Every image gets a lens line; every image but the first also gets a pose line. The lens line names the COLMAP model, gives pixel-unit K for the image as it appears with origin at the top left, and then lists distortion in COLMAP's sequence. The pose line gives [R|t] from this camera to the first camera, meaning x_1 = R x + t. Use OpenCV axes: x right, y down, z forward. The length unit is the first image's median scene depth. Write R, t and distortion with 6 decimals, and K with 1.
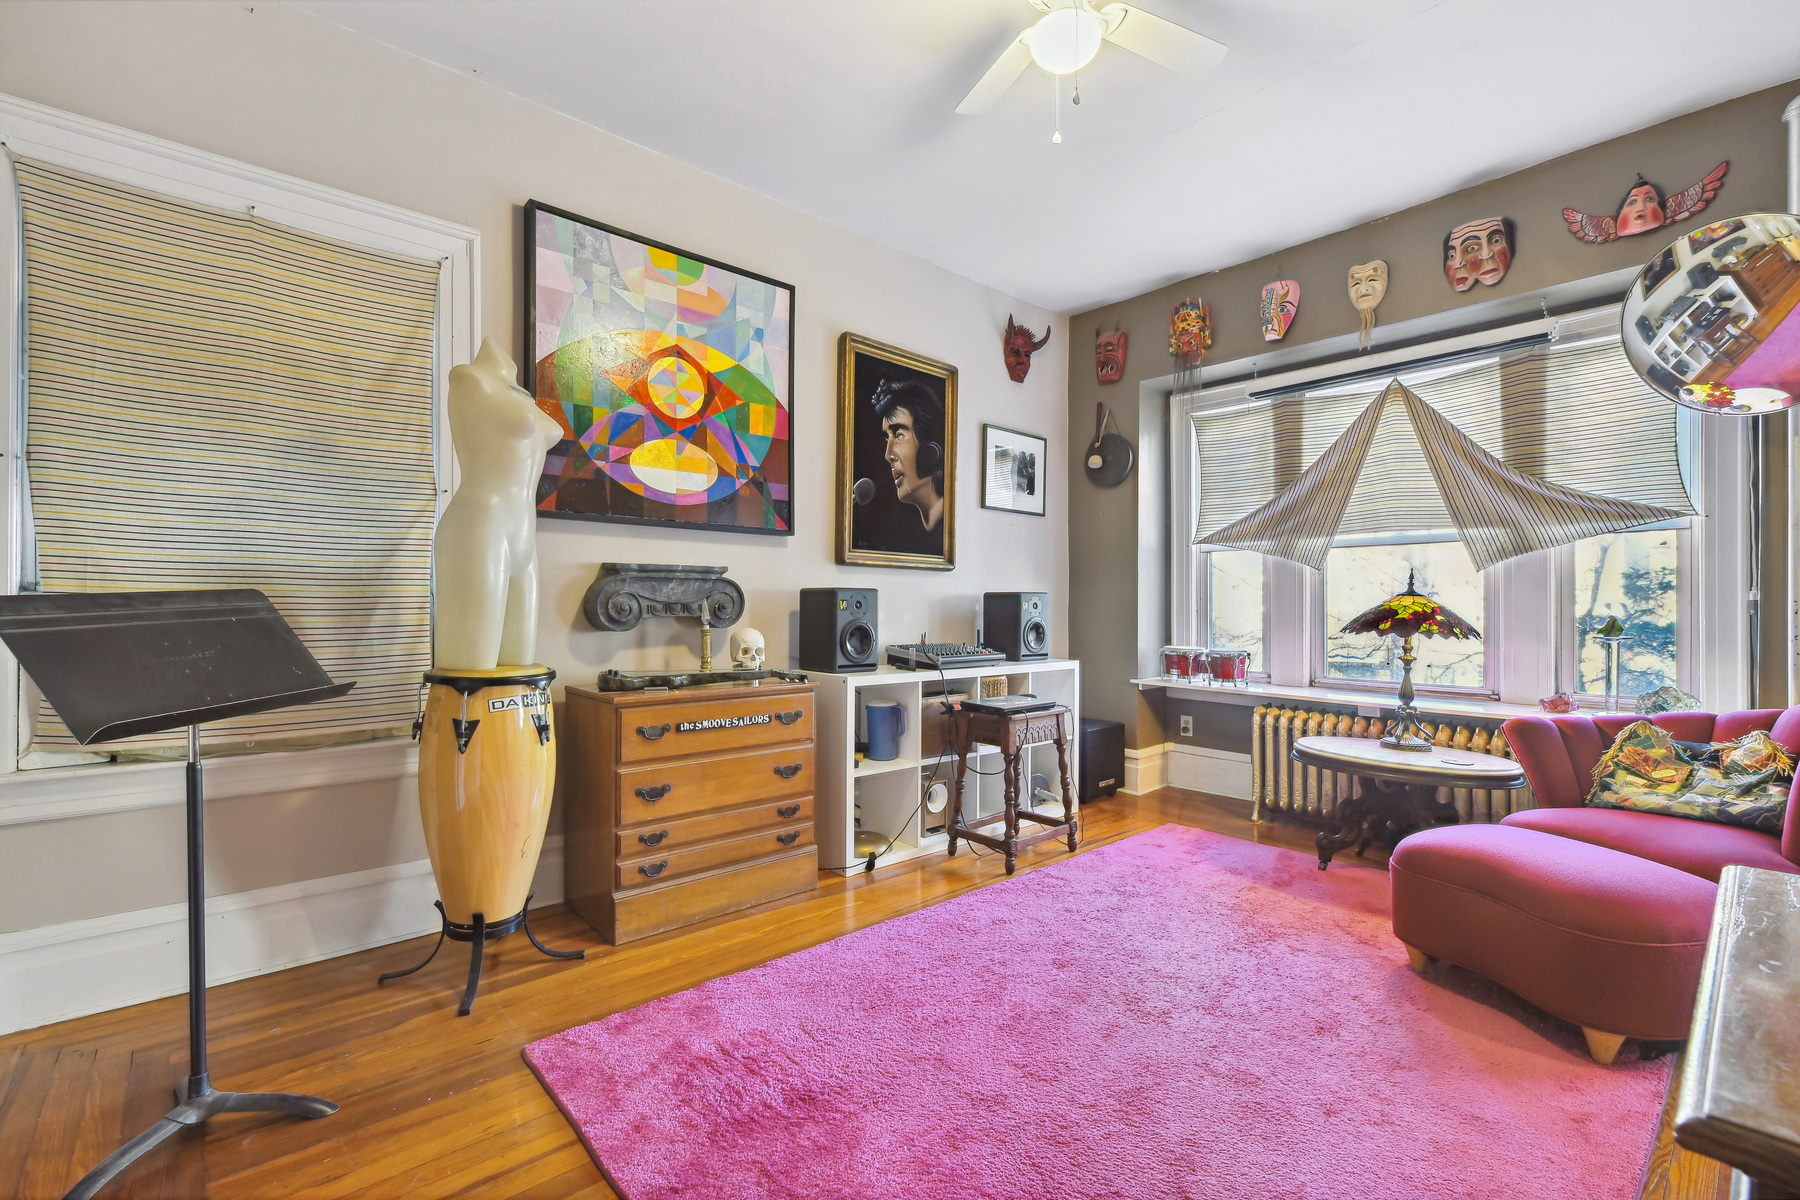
lens RADIAL K [[783.7, 0, 900.7], [0, 783.7, 604.3], [0, 0, 1]] dist [0.002575, 0.000134]
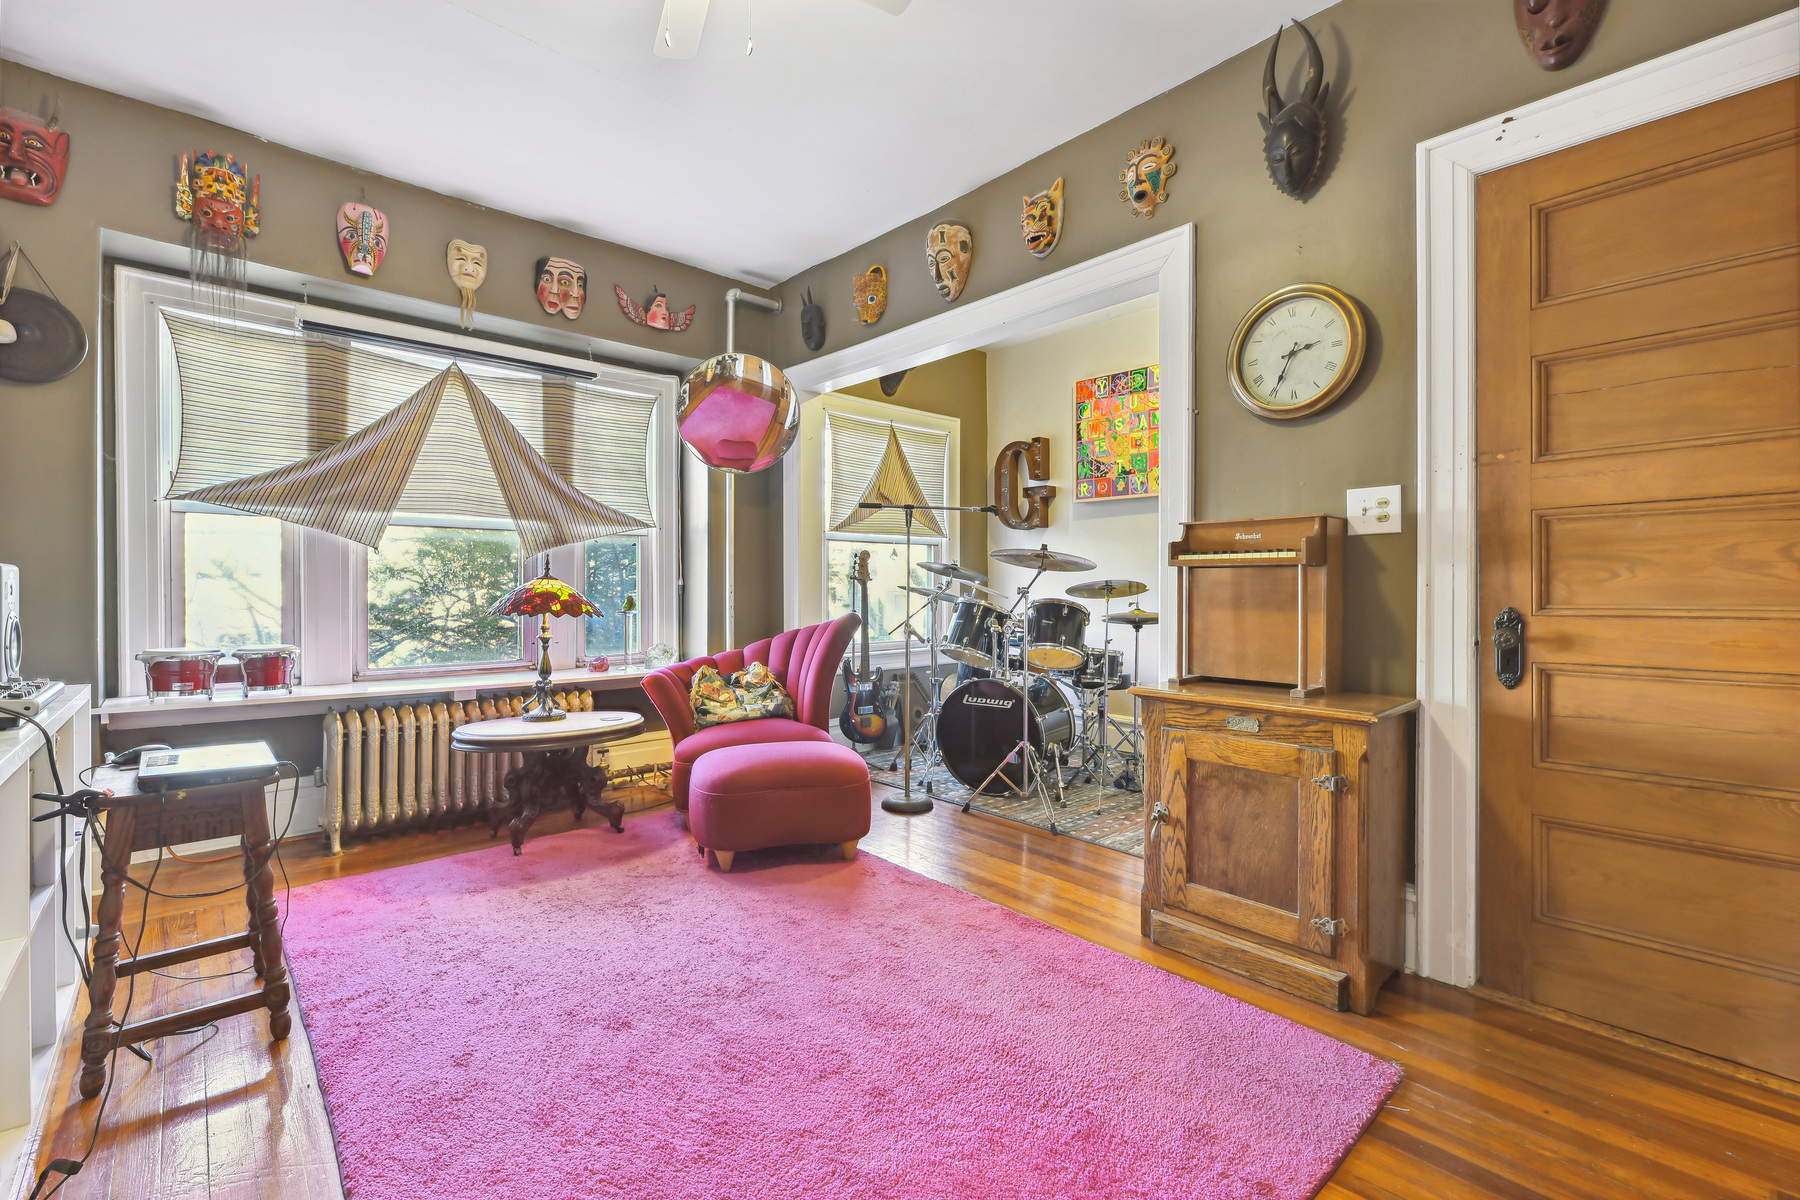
lens RADIAL K [[783.7, 0, 900.7], [0, 783.7, 593.0], [0, 0, 1]] dist [0.002575, 0.000134]
pose [[-0.007833, -0.006724, 0.999947, -0.414067], [-0.001279, 0.999977, 0.006714, -0.000243], [-0.999969, -0.001226, -0.007841, 0.476043]]
